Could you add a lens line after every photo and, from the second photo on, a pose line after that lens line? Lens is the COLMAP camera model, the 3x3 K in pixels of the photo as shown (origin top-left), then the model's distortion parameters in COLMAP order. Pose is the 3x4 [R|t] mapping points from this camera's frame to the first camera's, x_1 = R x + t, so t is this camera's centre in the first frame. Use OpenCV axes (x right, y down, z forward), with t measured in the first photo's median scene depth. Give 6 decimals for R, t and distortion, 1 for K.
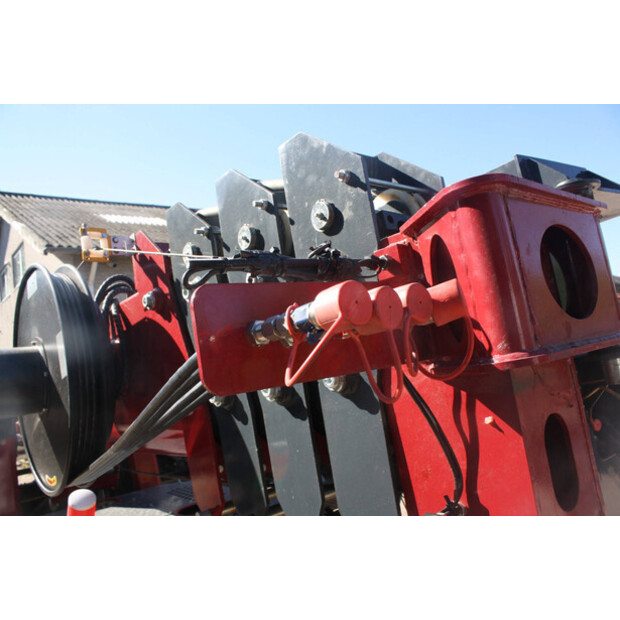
lens RADIAL K [[518.6, 0, 311.7], [0, 518.6, 314.0], [0, 0, 1]] dist [-0.136765, 0.094612]
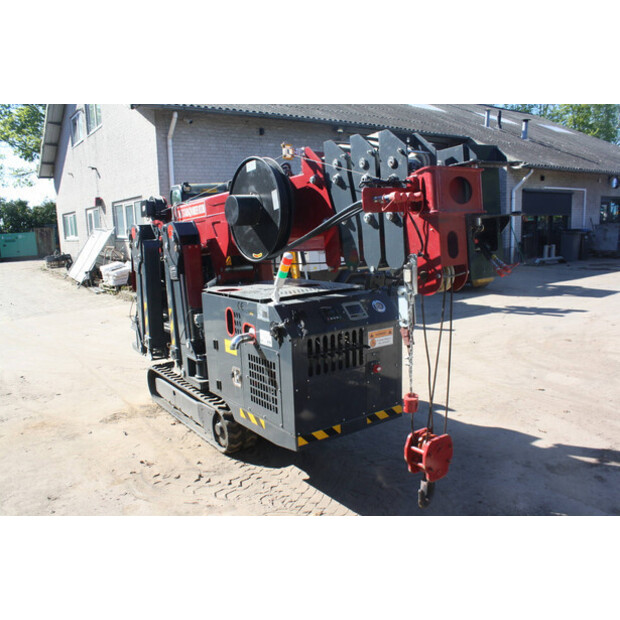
lens RADIAL K [[518.6, 0, 311.4], [0, 518.6, 306.8], [0, 0, 1]] dist [-0.136765, 0.094612]
pose [[0.992350, 0.102221, -0.069233, -0.160784], [-0.081834, 0.964498, 0.251089, -0.090473], [0.092442, -0.243503, 0.965485, -2.280003]]
